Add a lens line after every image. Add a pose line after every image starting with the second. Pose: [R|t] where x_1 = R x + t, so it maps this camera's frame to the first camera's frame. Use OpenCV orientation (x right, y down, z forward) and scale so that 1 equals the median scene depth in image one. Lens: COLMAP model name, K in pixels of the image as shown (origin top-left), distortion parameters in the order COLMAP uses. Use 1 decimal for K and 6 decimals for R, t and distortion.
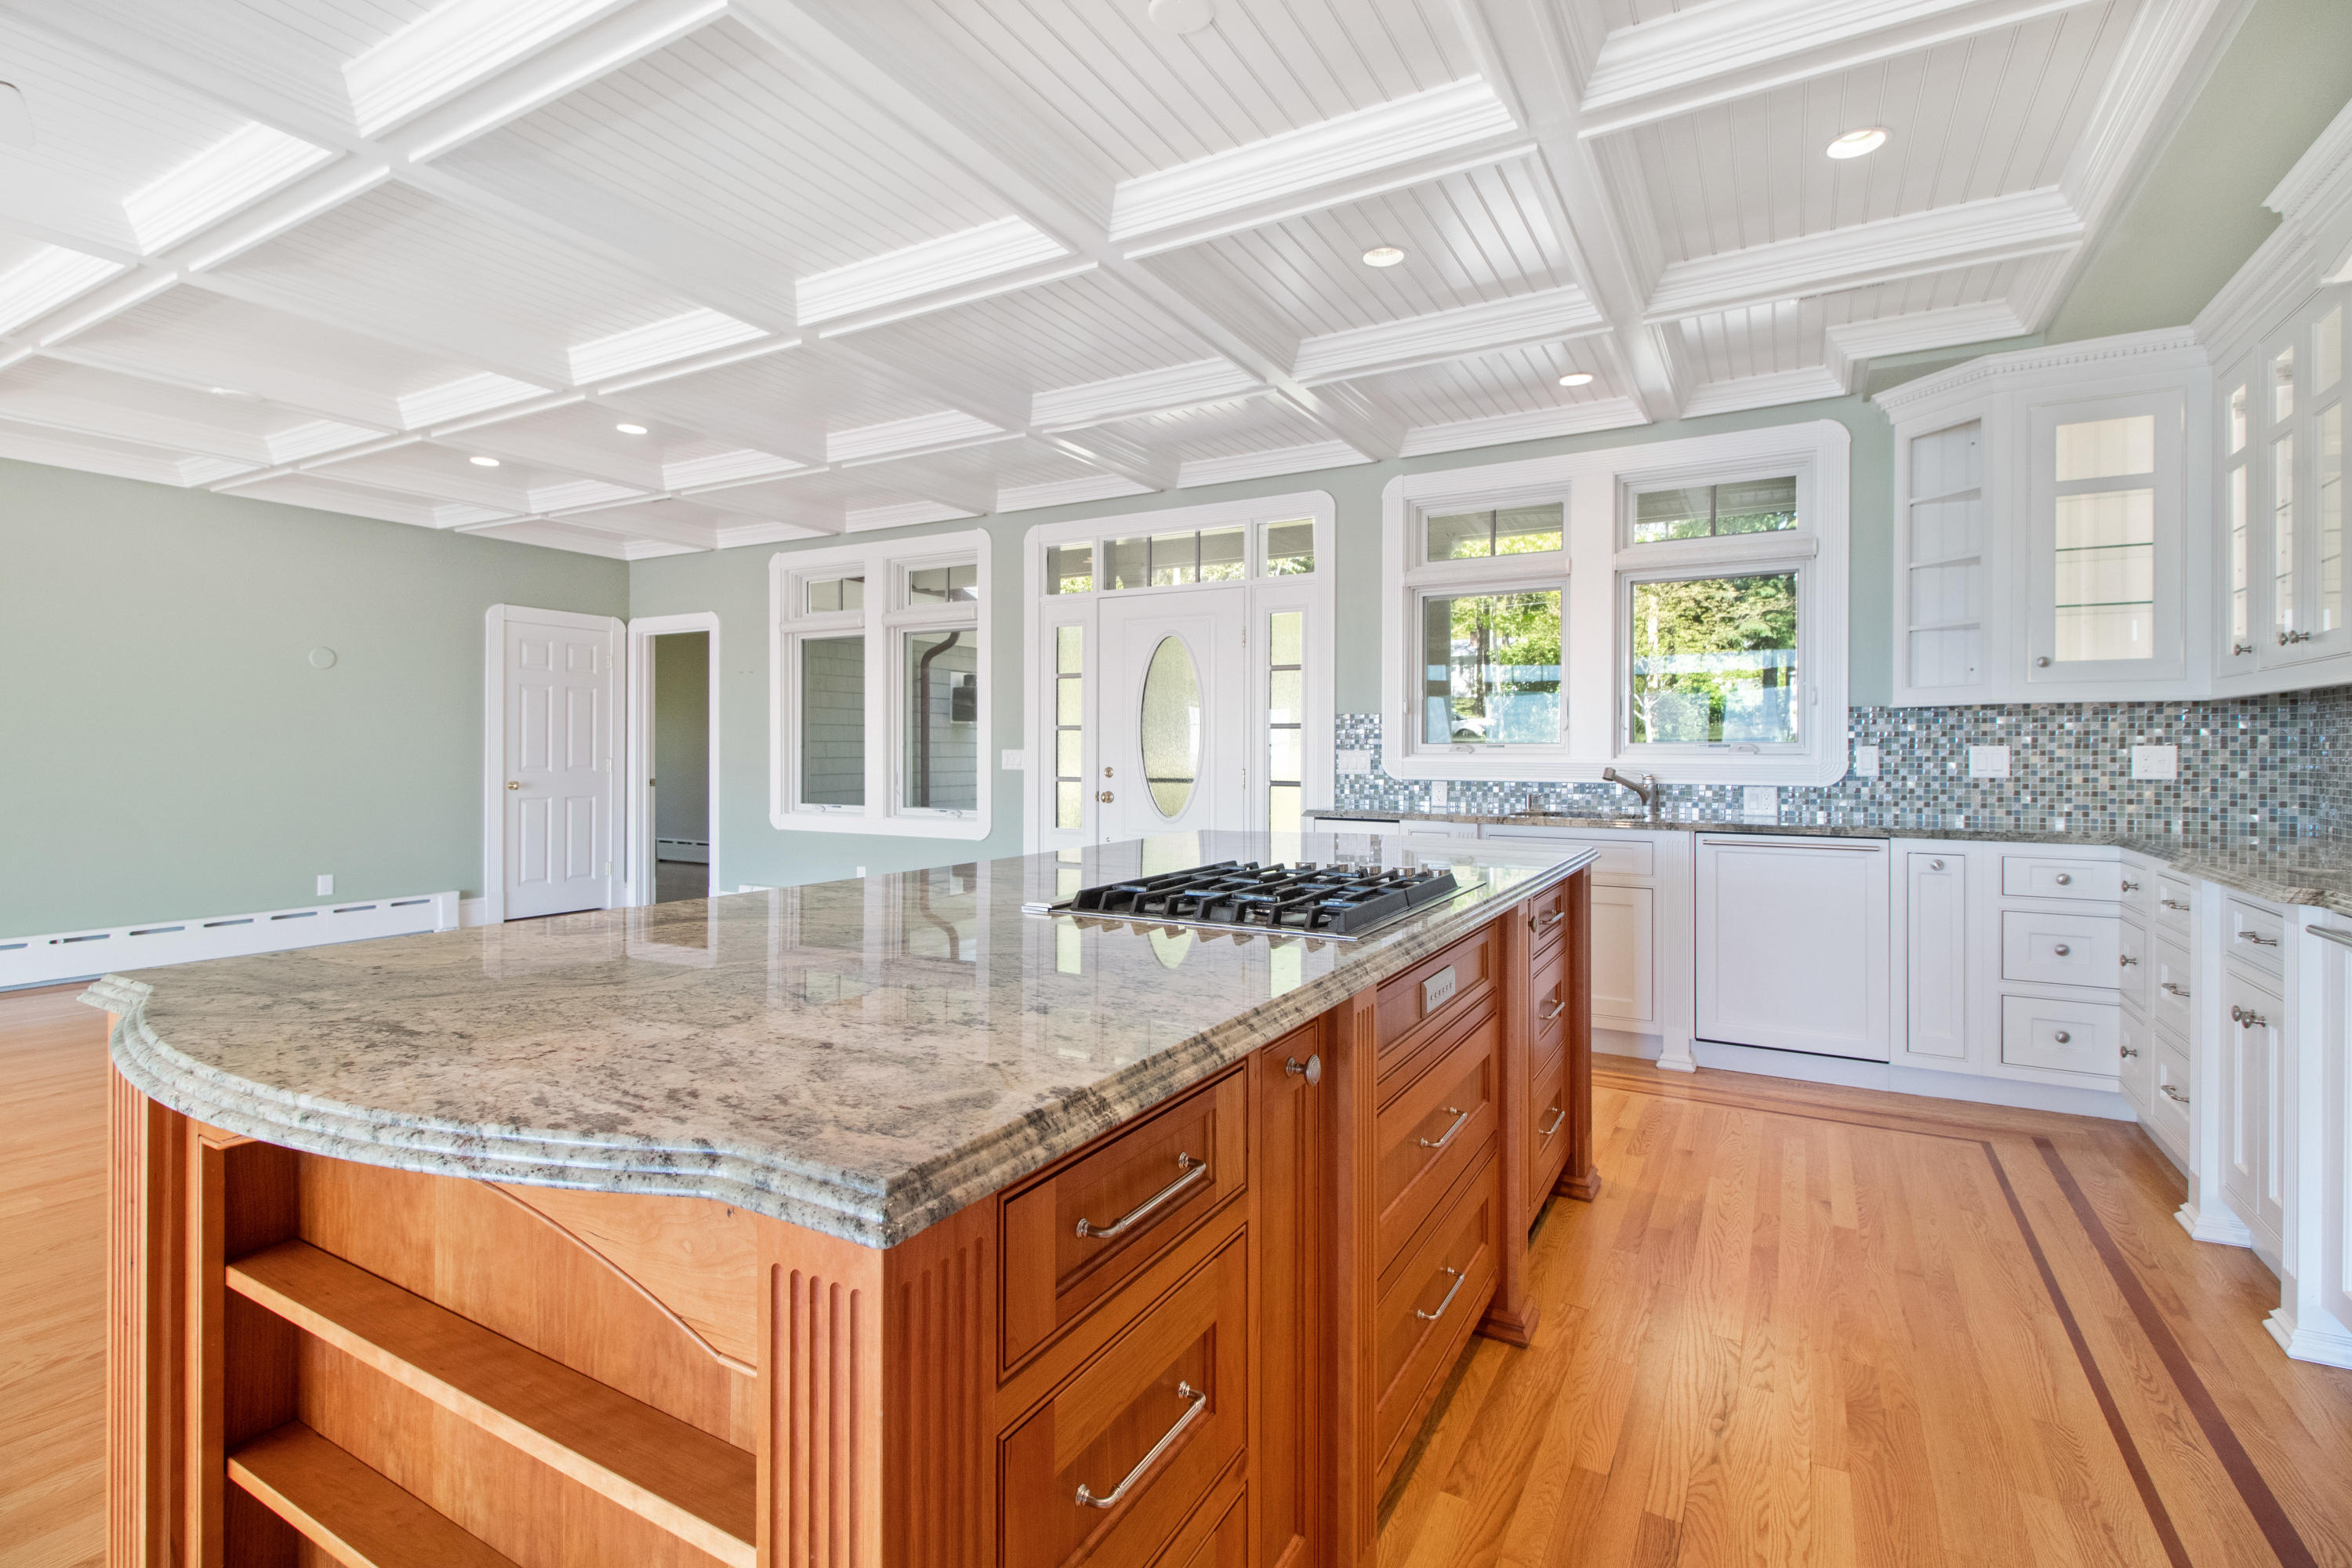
lens RADIAL K [[1093.9, 0, 1165.9], [0, 1093.9, 733.8], [0, 0, 1]] dist [0.034278, -0.022070]
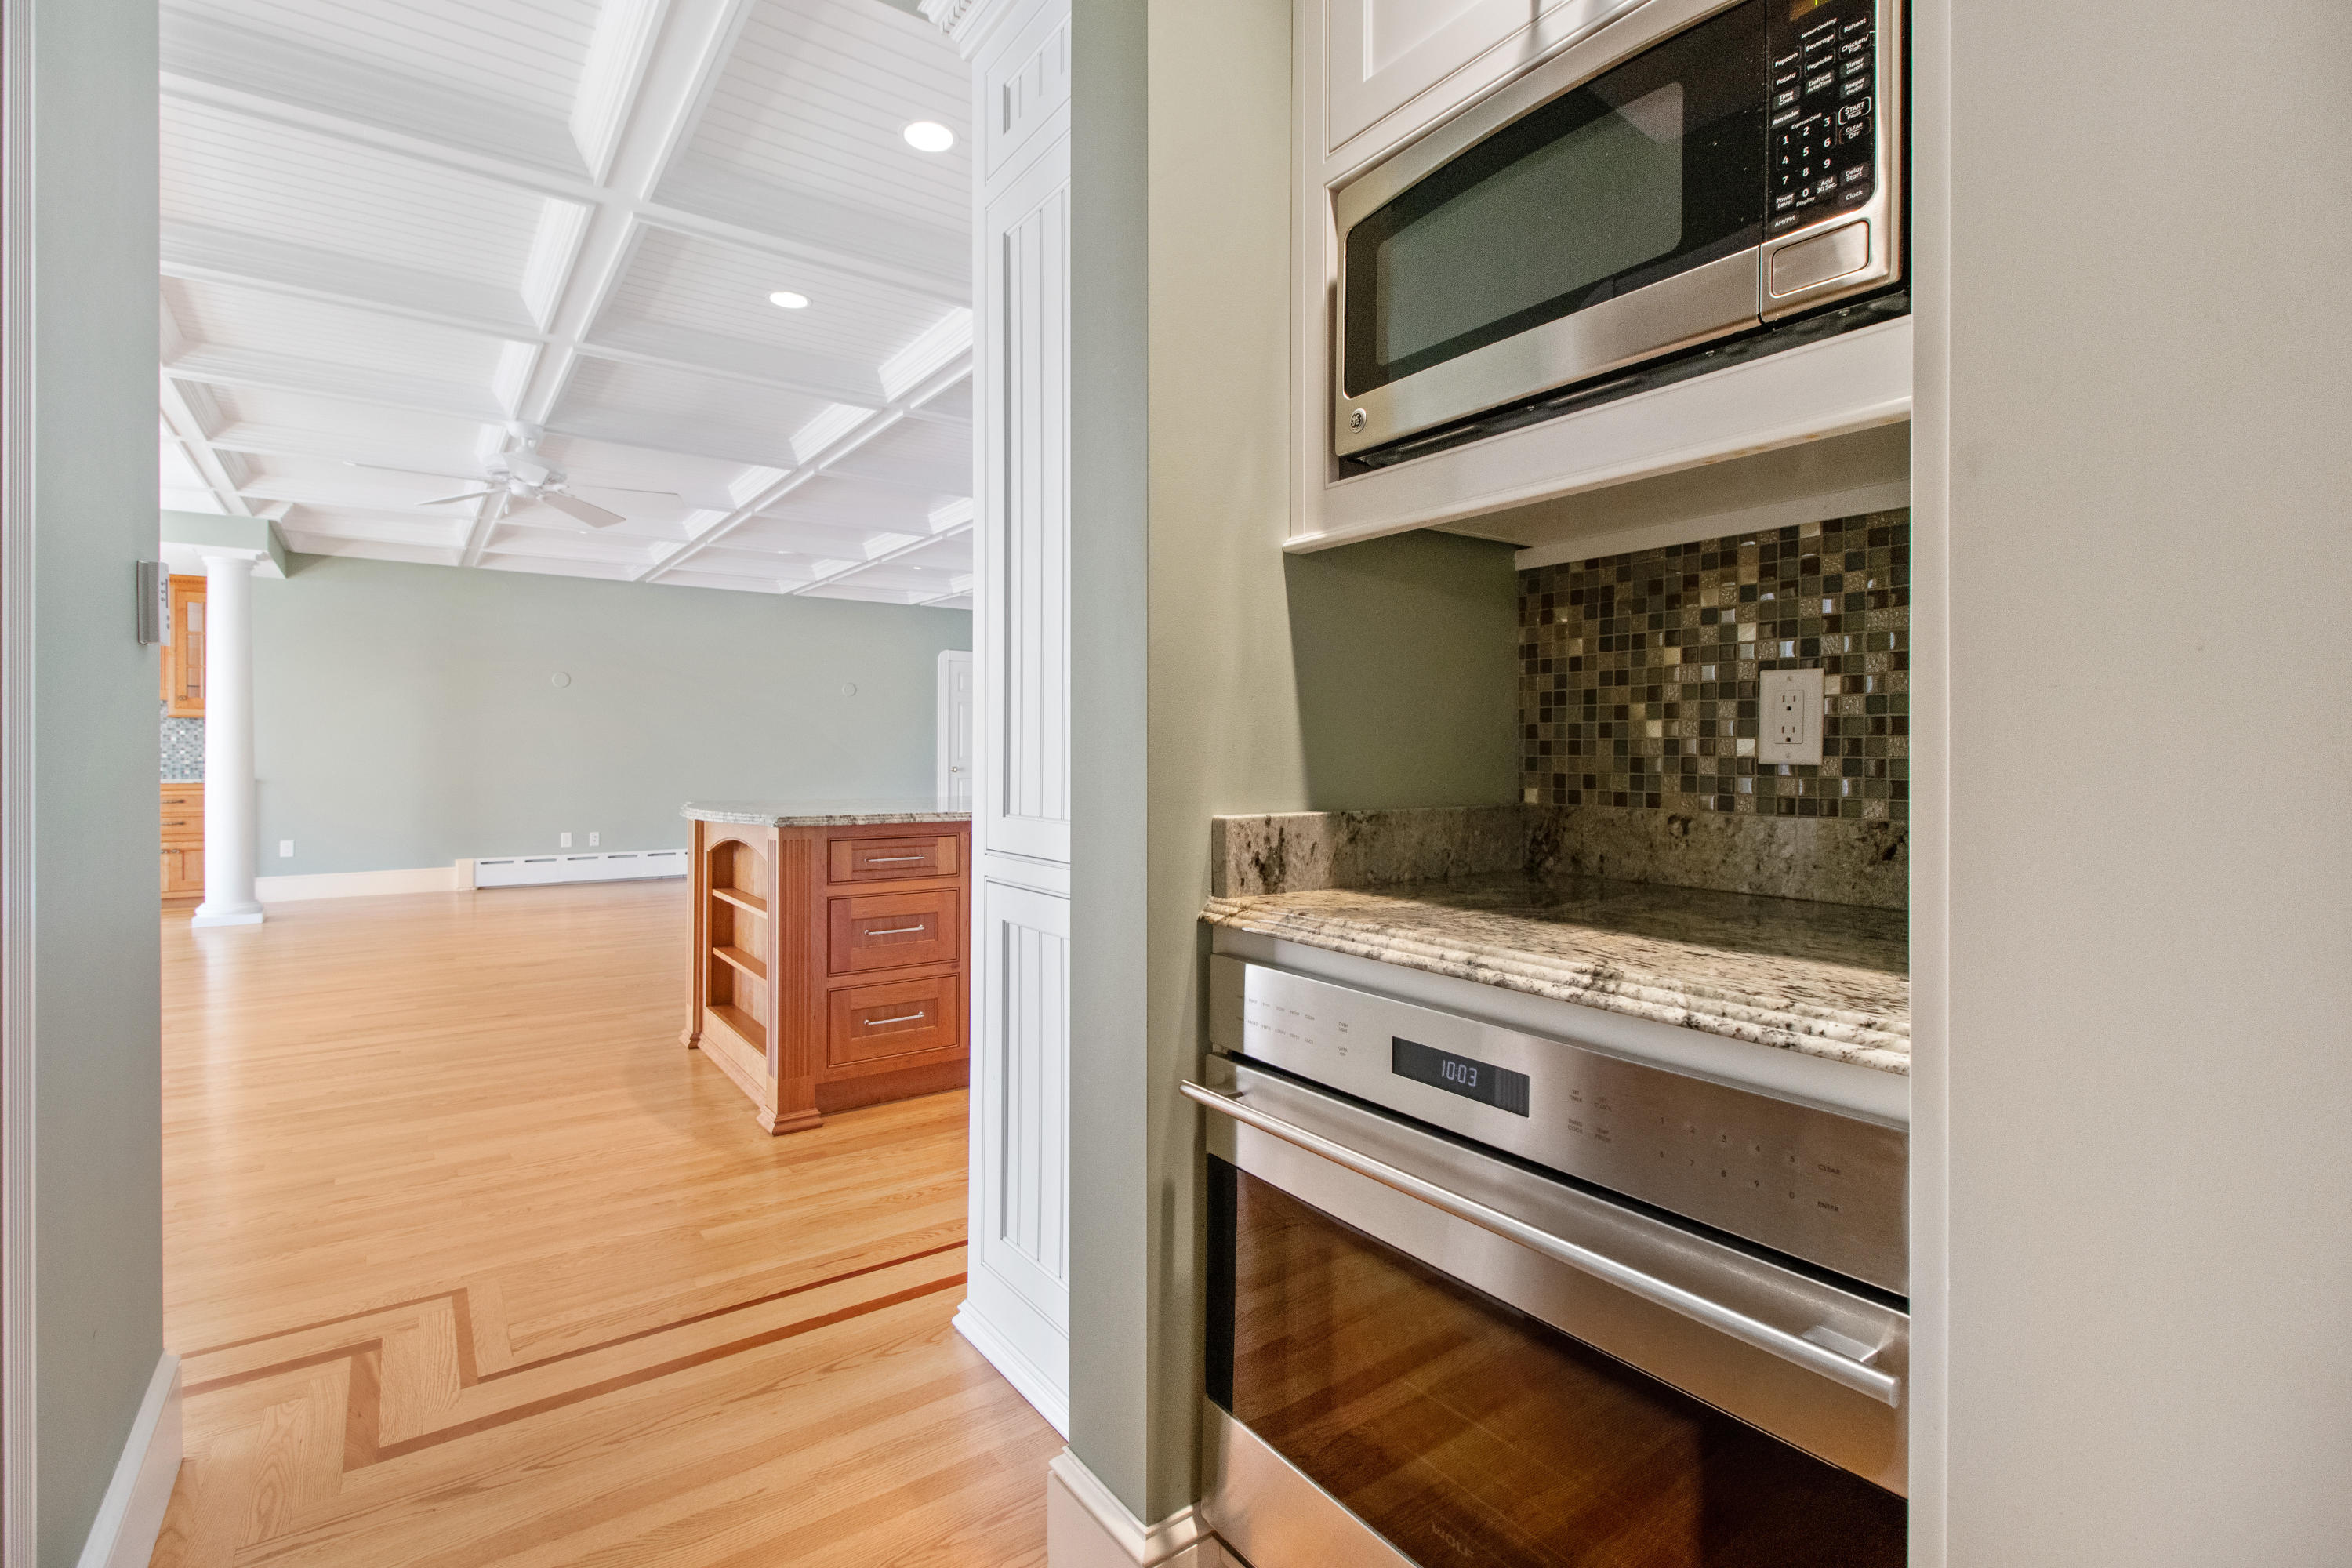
lens RADIAL K [[1093.9, 0, 1165.9], [0, 1093.9, 733.8], [0, 0, 1]] dist [0.034278, -0.022070]
pose [[0.903528, -0.006174, -0.428485, 0.690009], [0.005587, 0.999981, -0.002626, 0.015796], [0.428493, -0.000022, 0.903545, -0.536890]]
